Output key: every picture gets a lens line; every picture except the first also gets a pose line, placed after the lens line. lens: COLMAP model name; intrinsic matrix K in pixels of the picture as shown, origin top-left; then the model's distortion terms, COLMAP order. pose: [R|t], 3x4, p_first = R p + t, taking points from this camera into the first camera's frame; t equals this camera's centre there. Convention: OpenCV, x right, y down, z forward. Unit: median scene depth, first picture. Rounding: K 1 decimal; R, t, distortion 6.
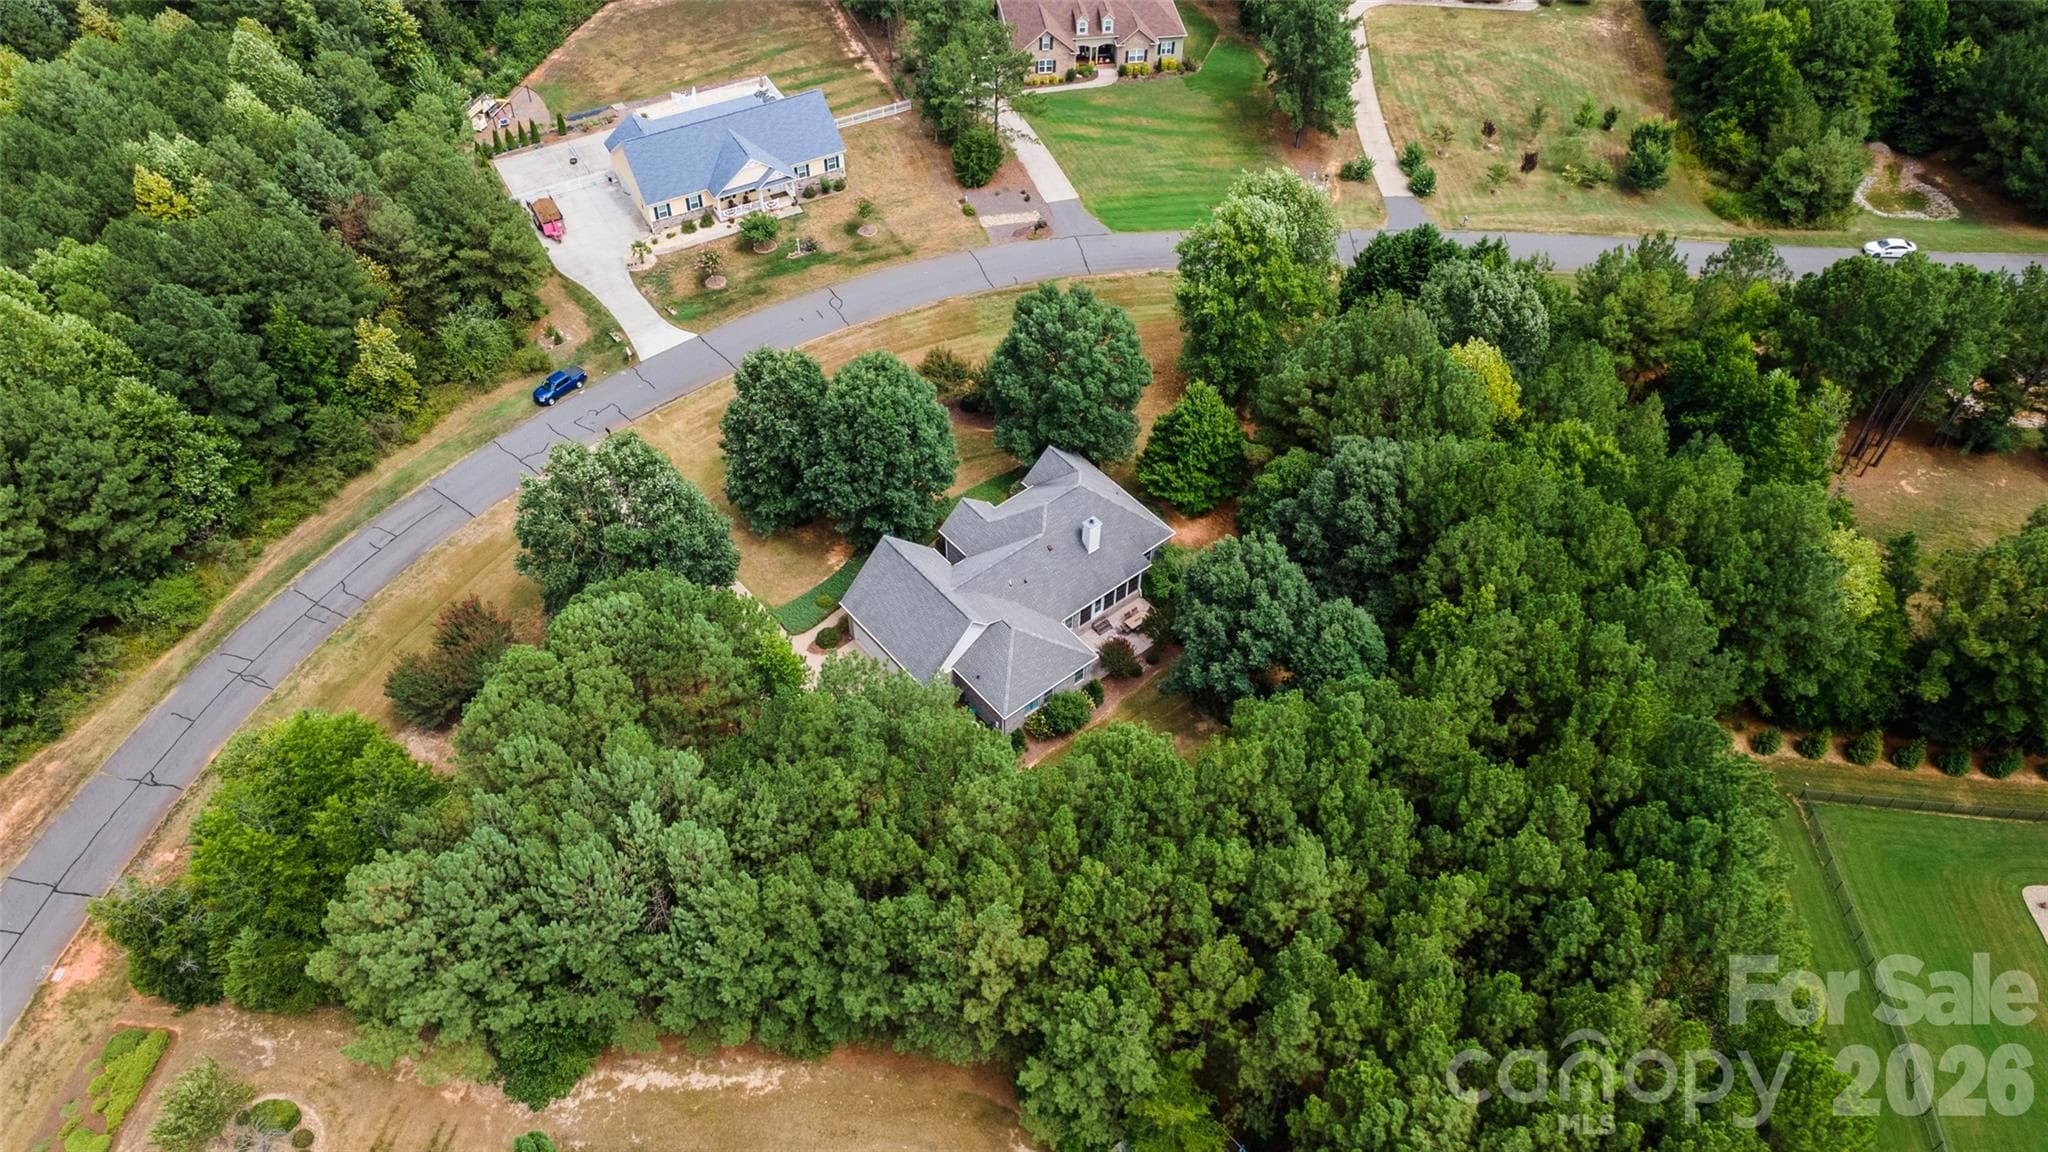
lens RADIAL K [[1478.7, 0, 1024.0], [0, 1478.7, 576.0], [0, 0, 1]] dist [0.024842, 0.003000]
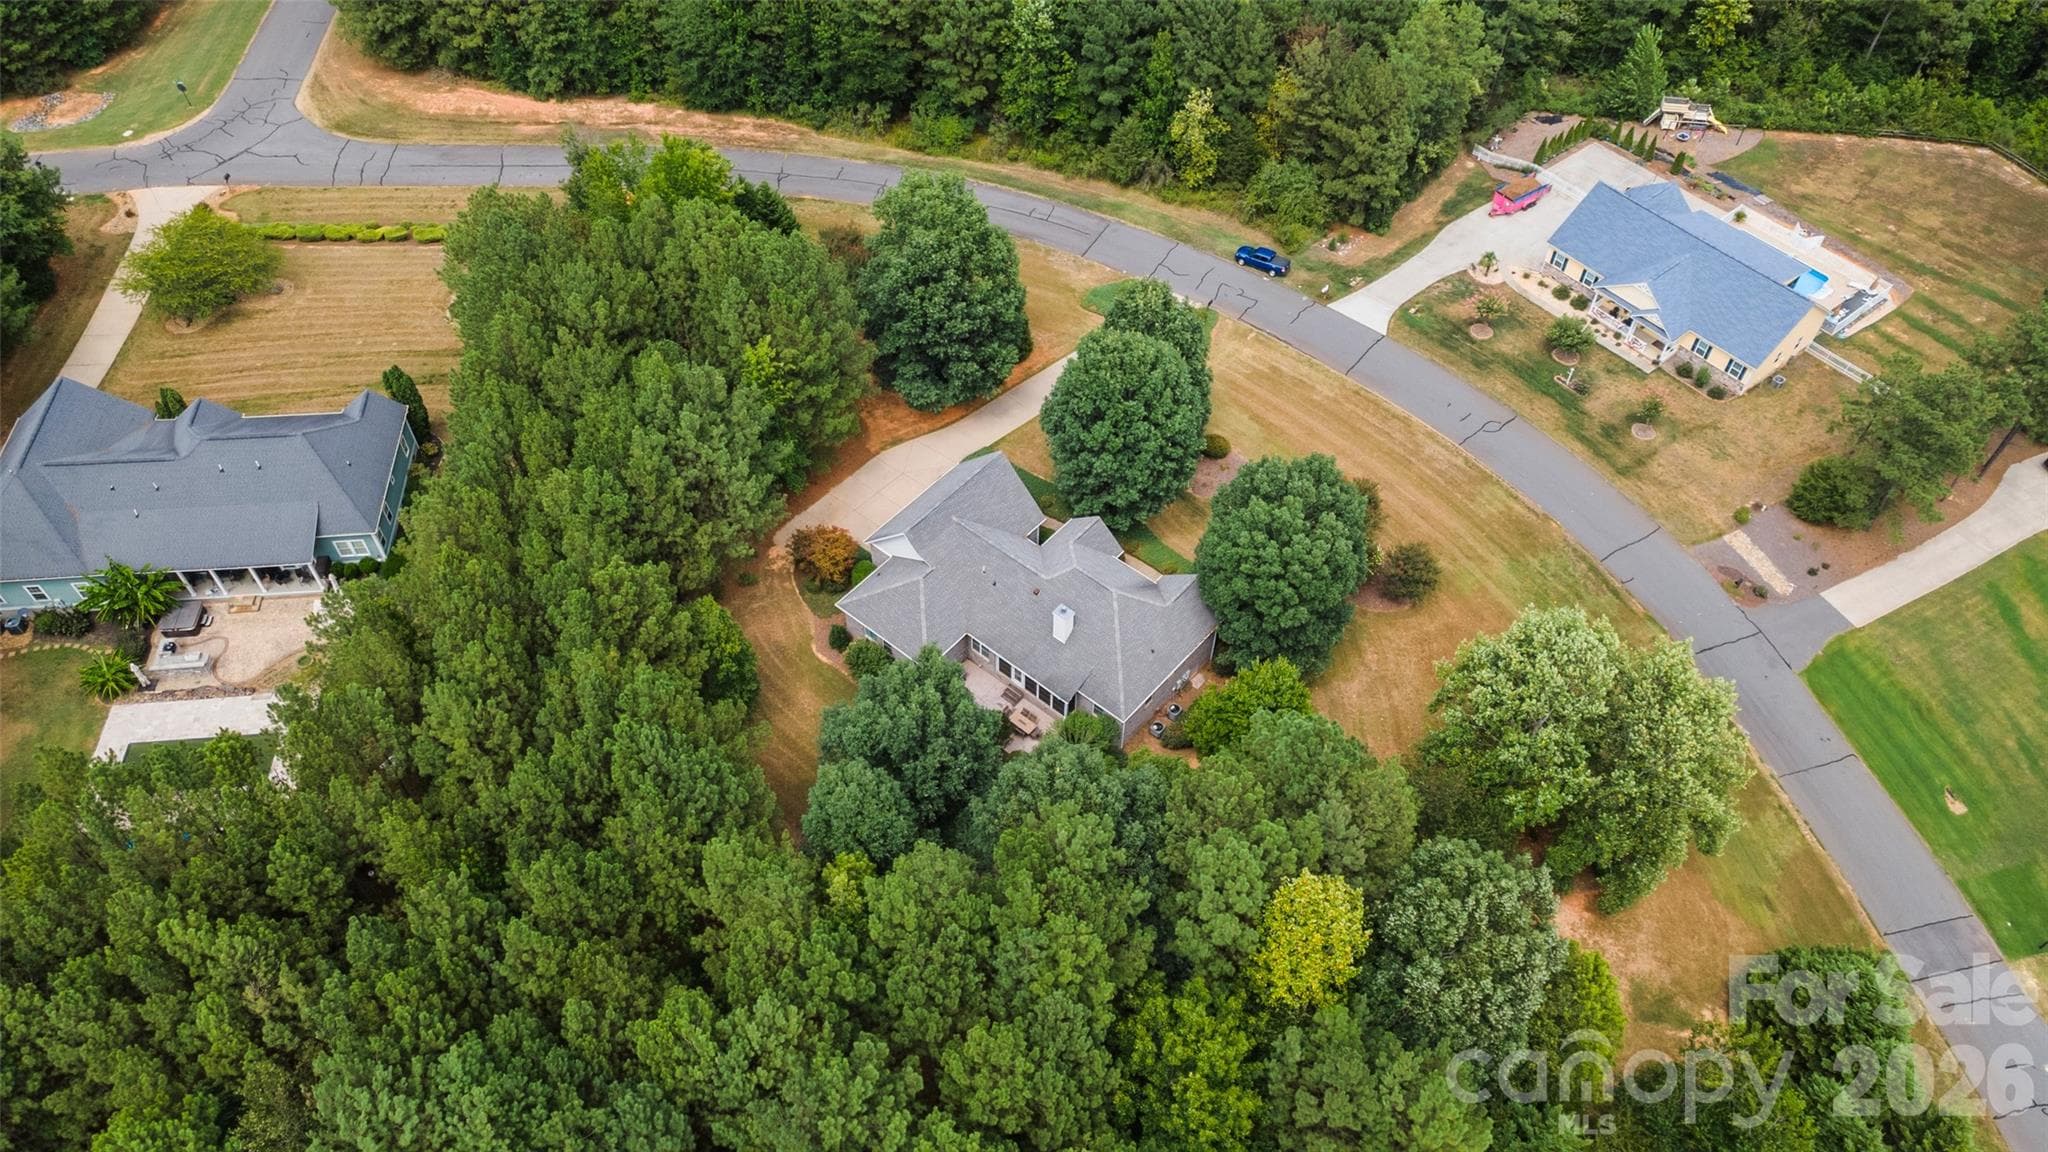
lens RADIAL K [[1478.7, 0, 1024.0], [0, 1478.7, 576.0], [0, 0, 1]] dist [0.024842, 0.003000]
pose [[0.169162, 0.761928, -0.625180, 0.434696], [-0.729587, 0.523277, 0.440322, -0.314327], [0.662636, 0.381638, 0.644412, 0.267459]]
